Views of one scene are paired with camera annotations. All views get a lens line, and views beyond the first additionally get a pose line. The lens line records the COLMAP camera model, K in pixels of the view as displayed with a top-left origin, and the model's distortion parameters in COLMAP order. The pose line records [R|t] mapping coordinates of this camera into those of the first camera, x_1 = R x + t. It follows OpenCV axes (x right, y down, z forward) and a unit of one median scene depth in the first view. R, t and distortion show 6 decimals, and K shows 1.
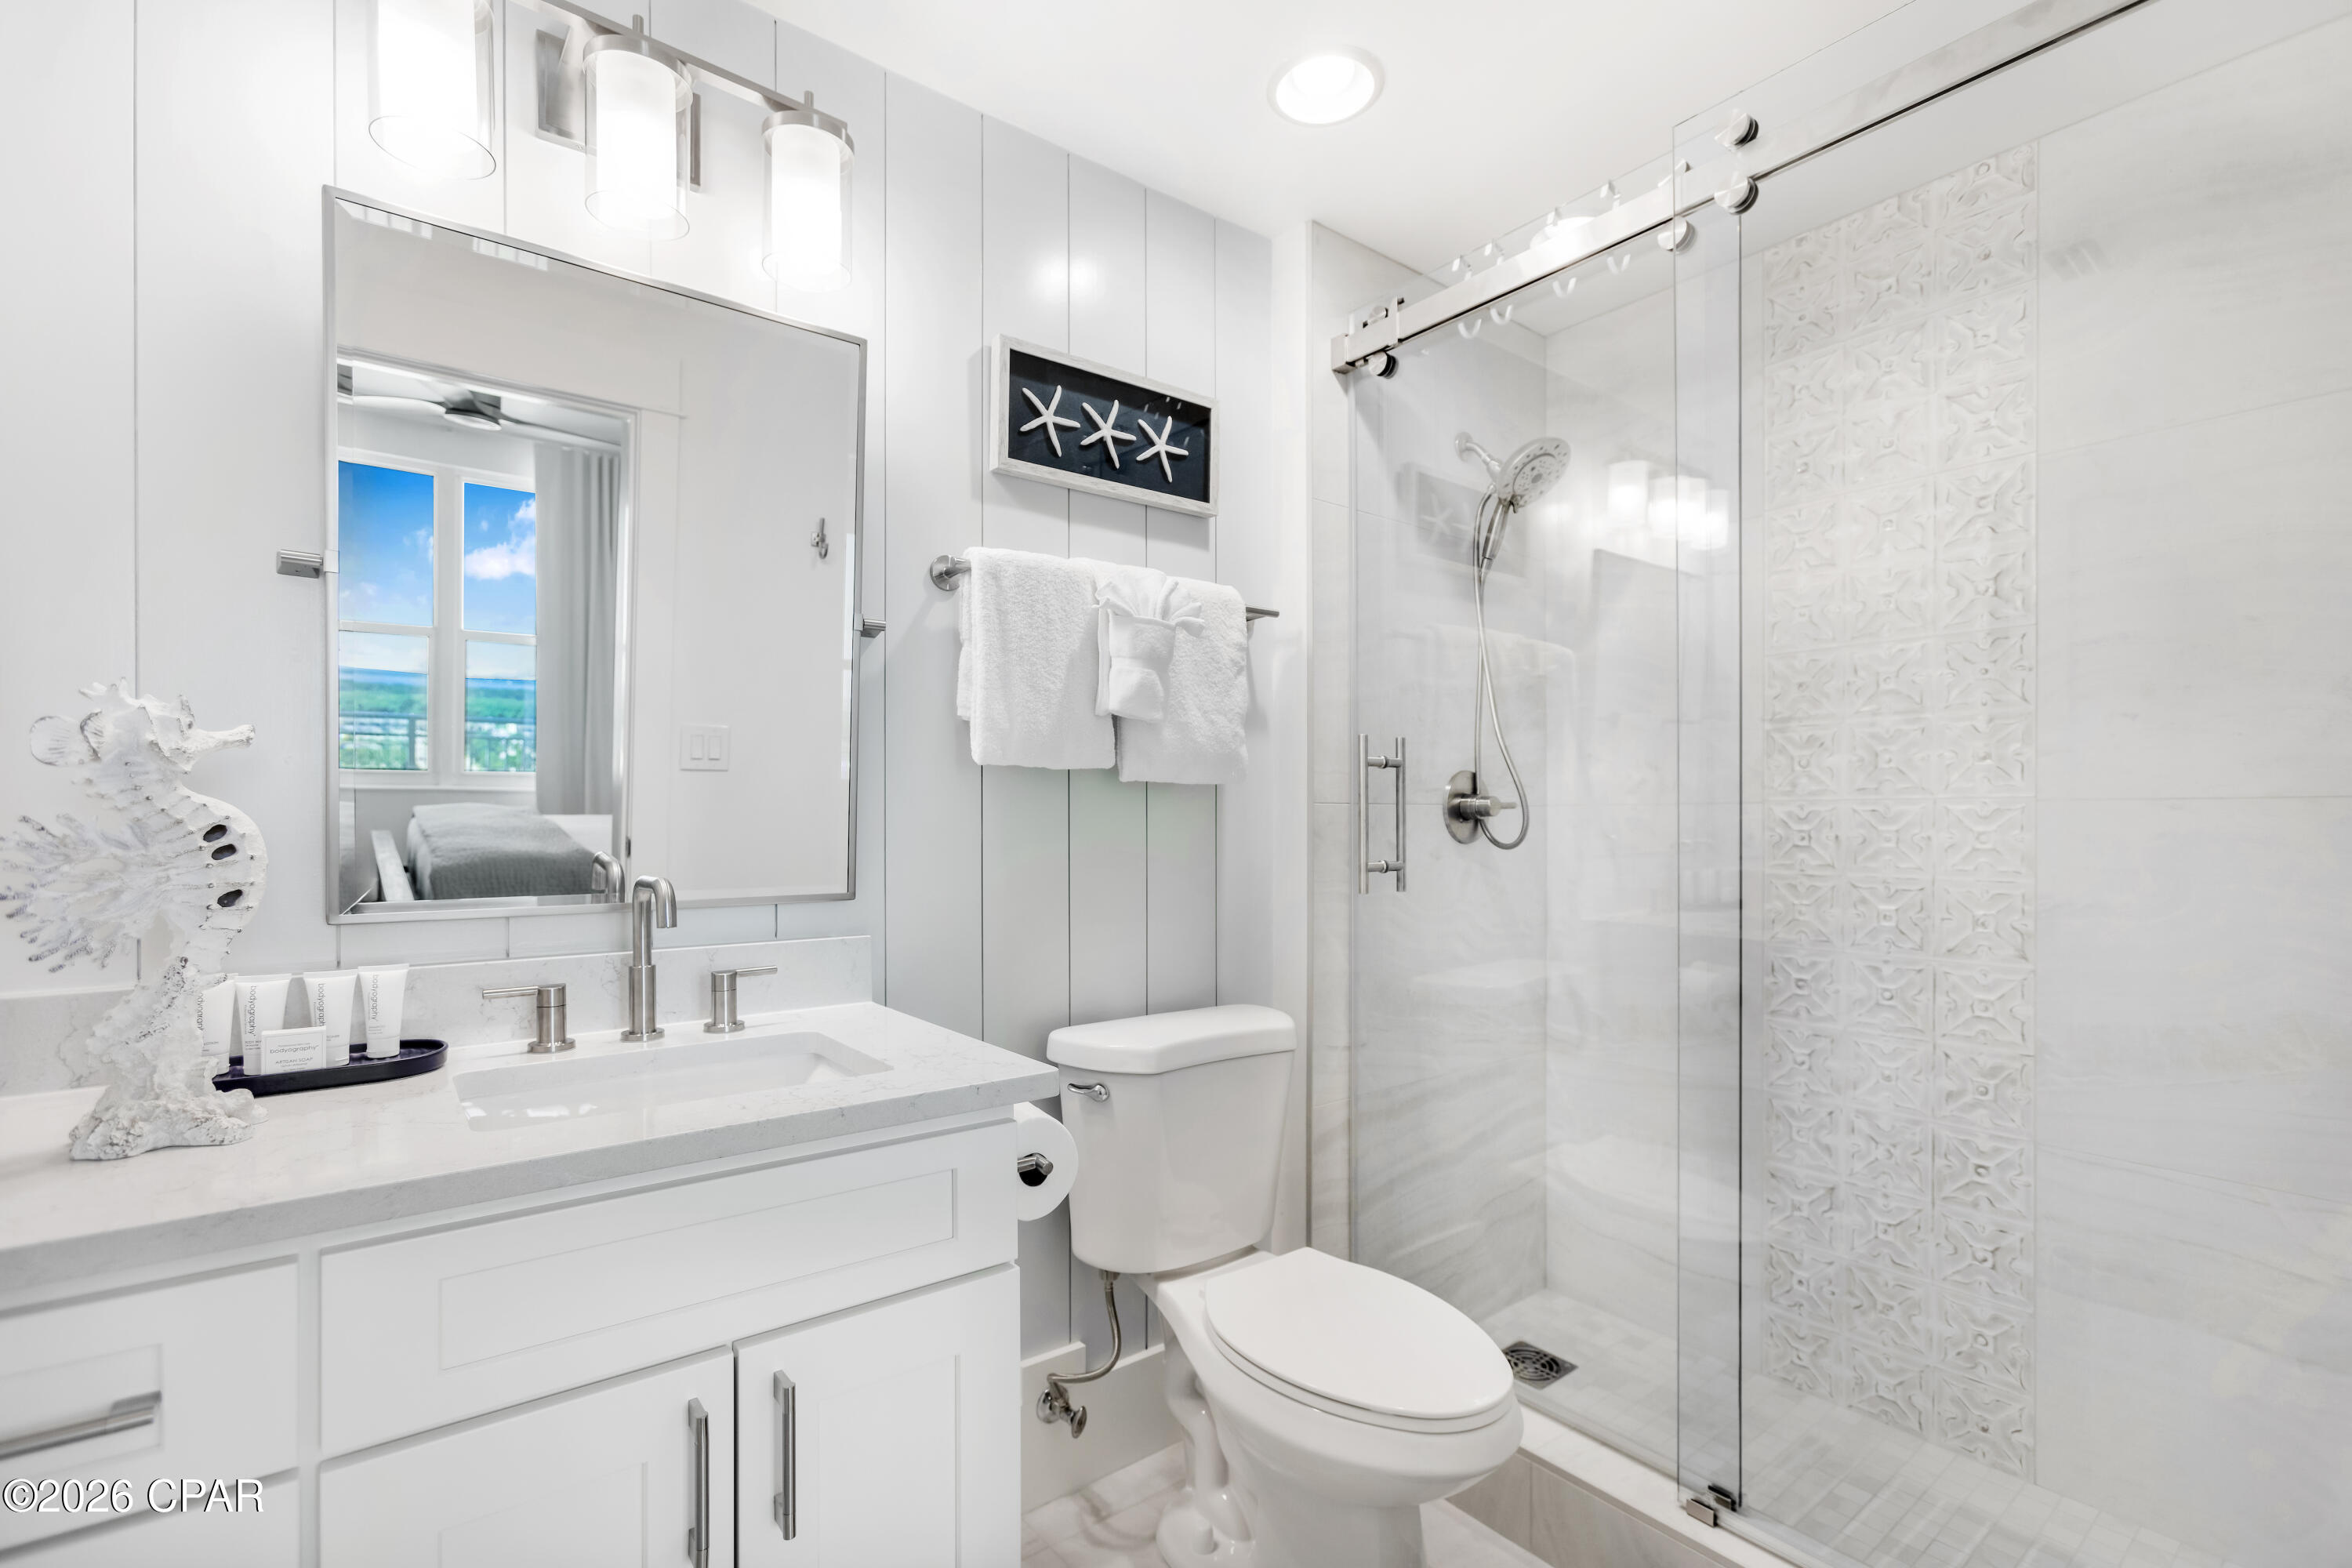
lens RADIAL K [[1054.7, 0, 1176.0], [0, 1054.7, 784.0], [0, 0, 1]] dist [-0.004014, -0.000291]
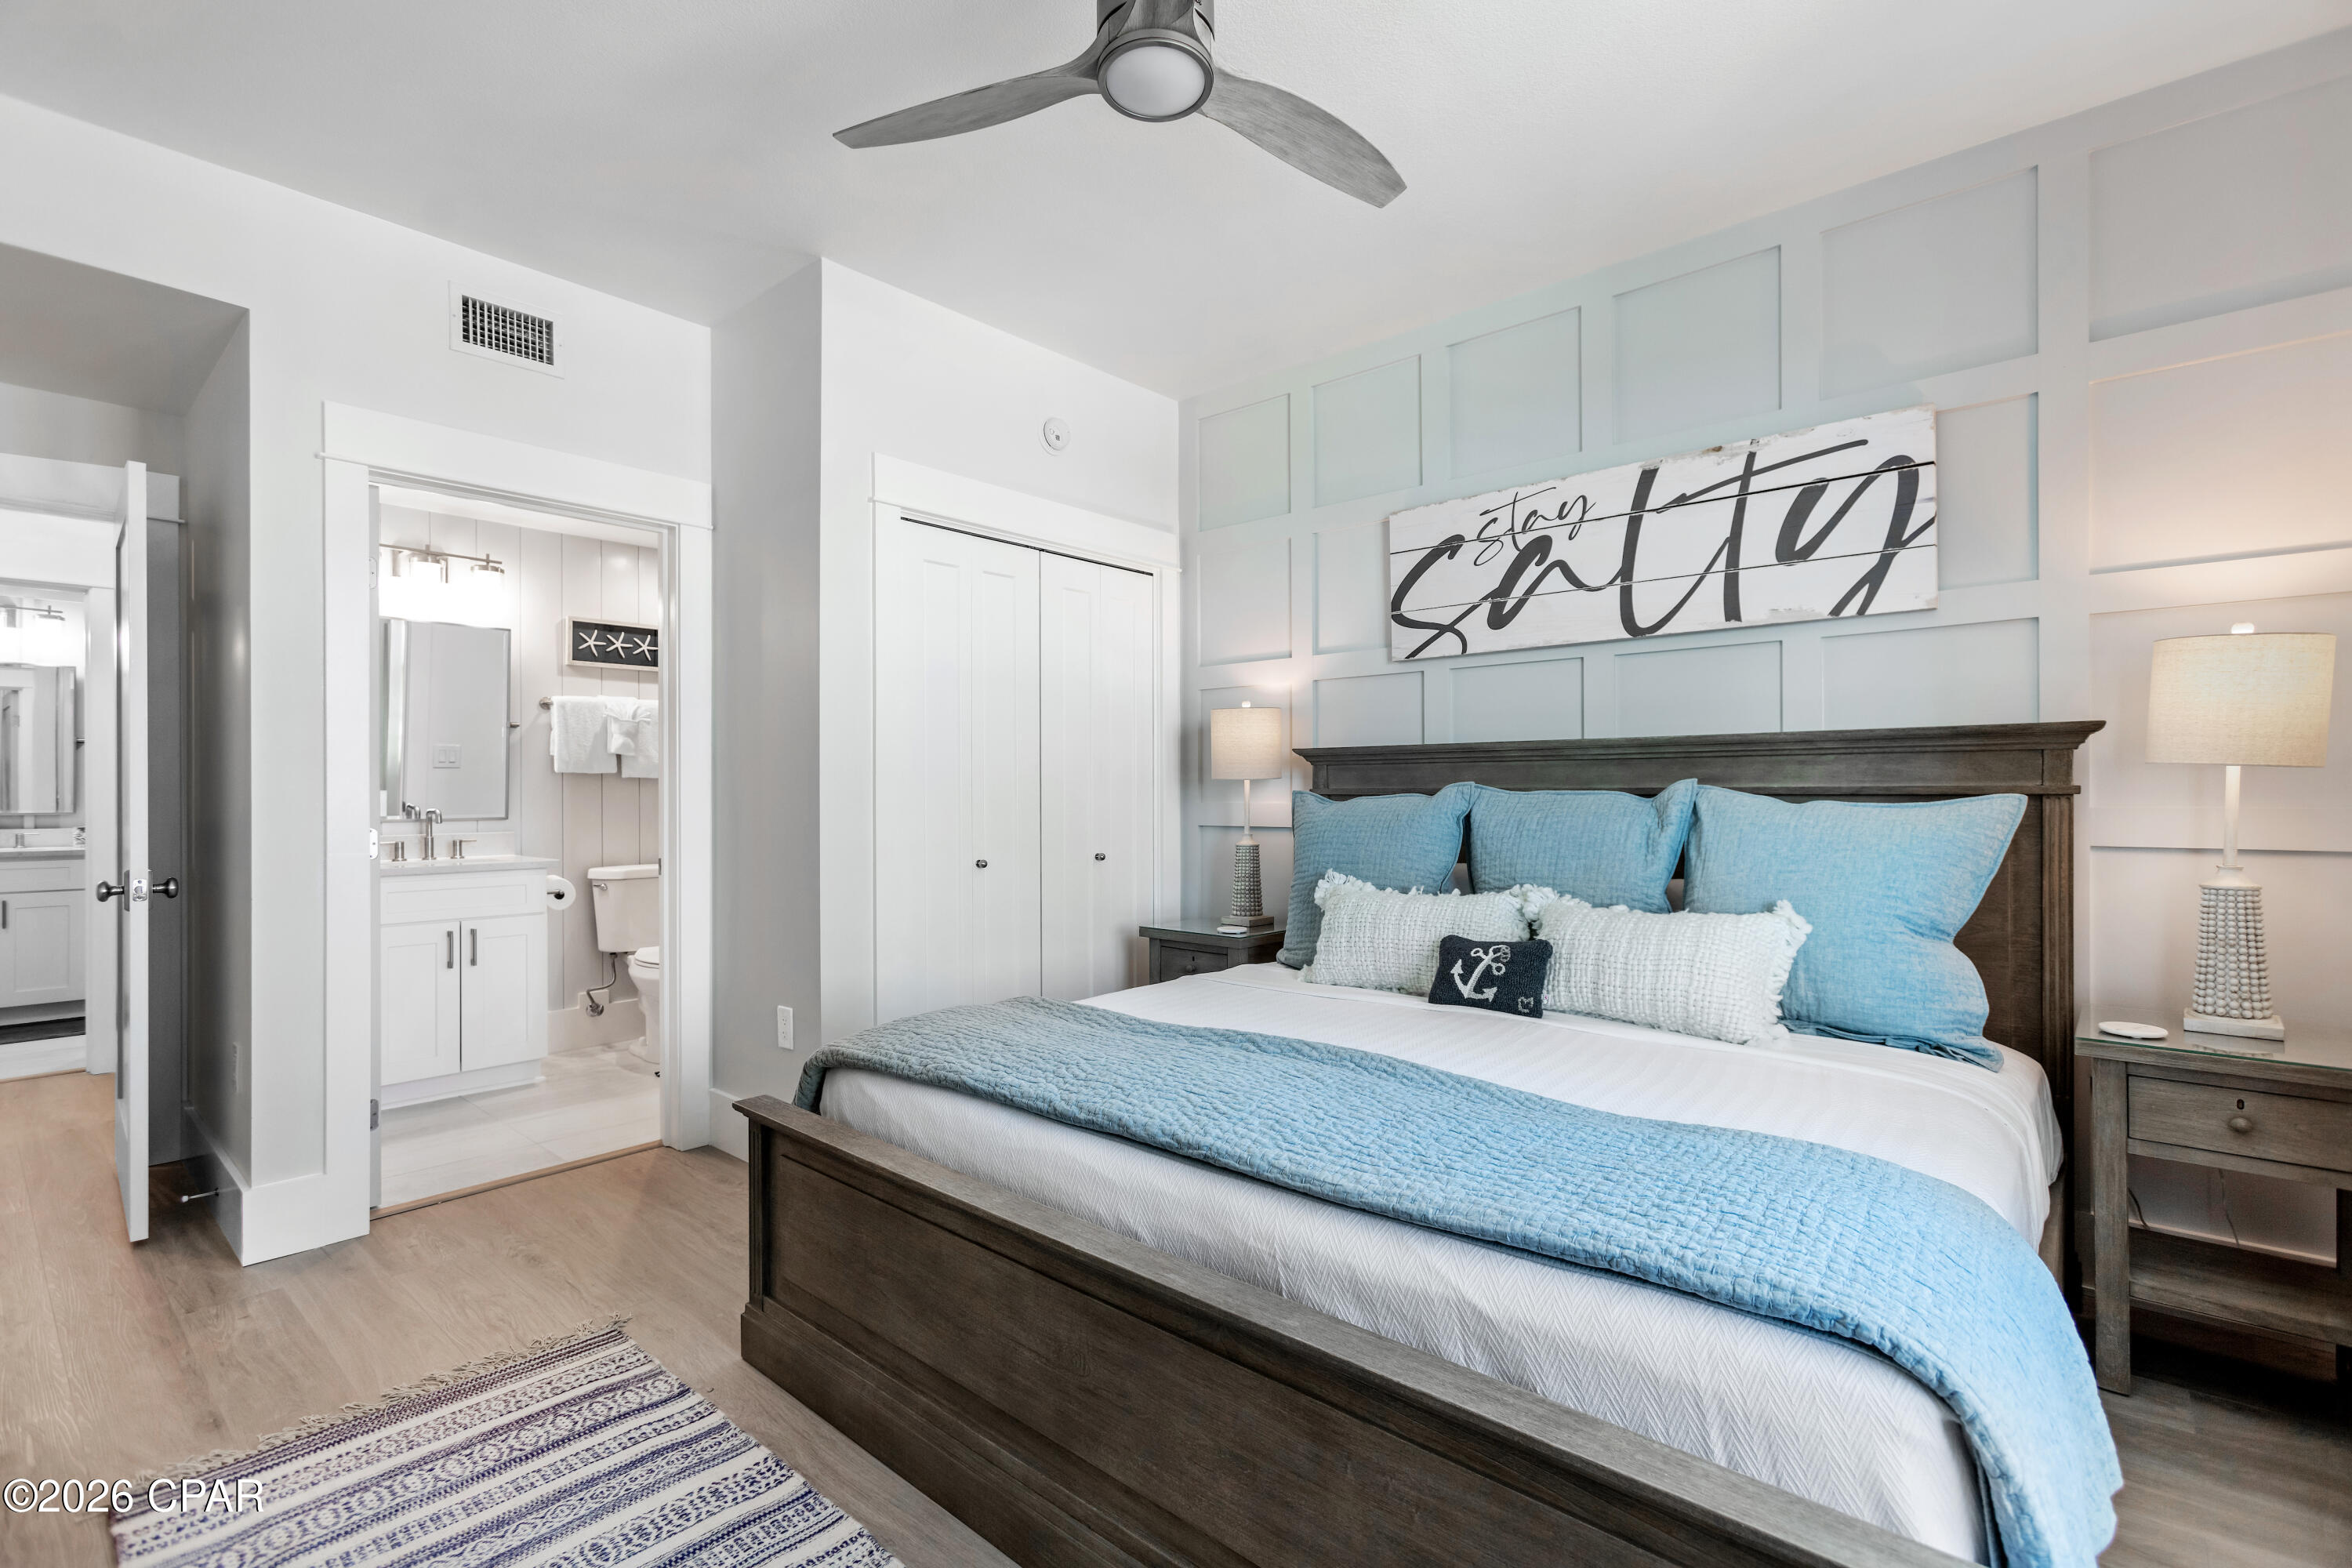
lens RADIAL K [[1063.6, 0, 1176.0], [0, 1063.6, 784.0], [0, 0, 1]] dist [-0.002728, -0.000501]
pose [[0.982959, -0.001741, 0.183816, 0.879454], [0.001363, 0.999997, 0.002183, 0.007867], [-0.183820, -0.001895, 0.982958, -2.011350]]
